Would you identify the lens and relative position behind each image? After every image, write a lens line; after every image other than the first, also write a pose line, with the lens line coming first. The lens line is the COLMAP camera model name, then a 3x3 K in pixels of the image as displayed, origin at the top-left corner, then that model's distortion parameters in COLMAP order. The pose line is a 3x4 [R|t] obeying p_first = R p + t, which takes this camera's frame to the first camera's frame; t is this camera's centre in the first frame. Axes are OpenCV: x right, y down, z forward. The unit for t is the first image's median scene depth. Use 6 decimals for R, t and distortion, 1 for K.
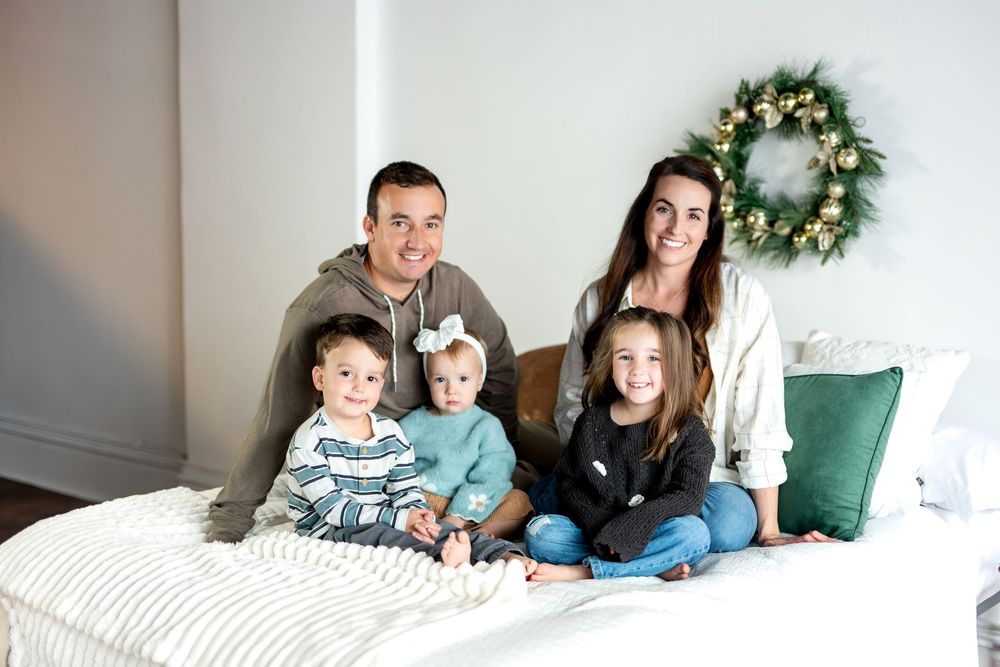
lens RADIAL K [[1466.1, 0, 508.6], [0, 1466.1, 330.6], [0, 0, 1]] dist [-0.013762, 0.166413]
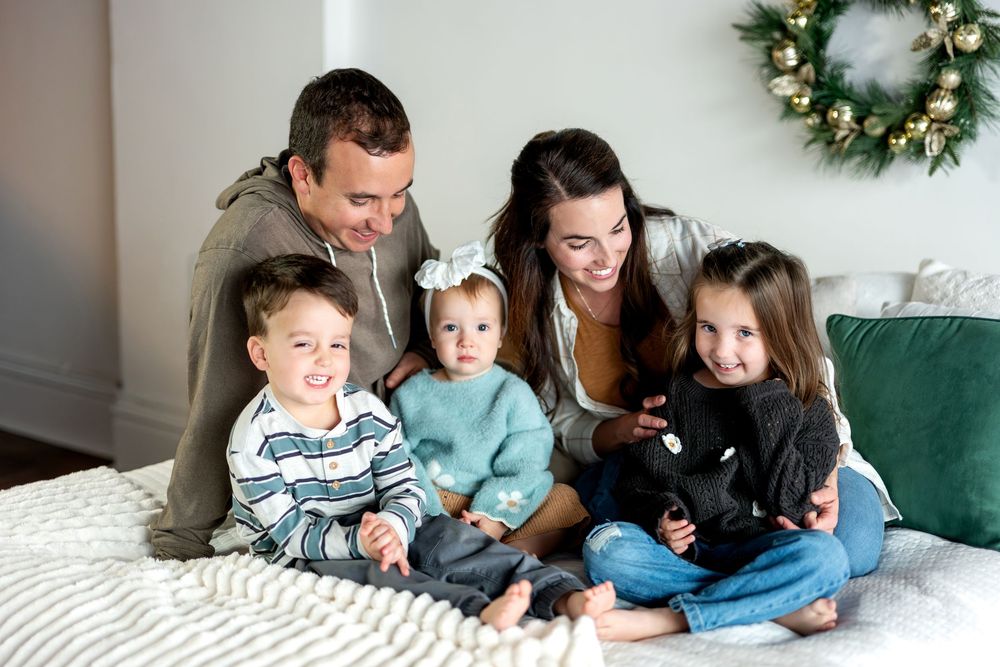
lens RADIAL K [[1455.6, 0, 478.1], [0, 1455.6, 331.2], [0, 0, 1]] dist [0.010082, -0.076677]
pose [[0.999791, 0.009367, 0.018166, -0.039290], [-0.010729, 0.997021, 0.076382, -0.018239], [-0.017396, -0.076561, 0.996913, 0.221832]]
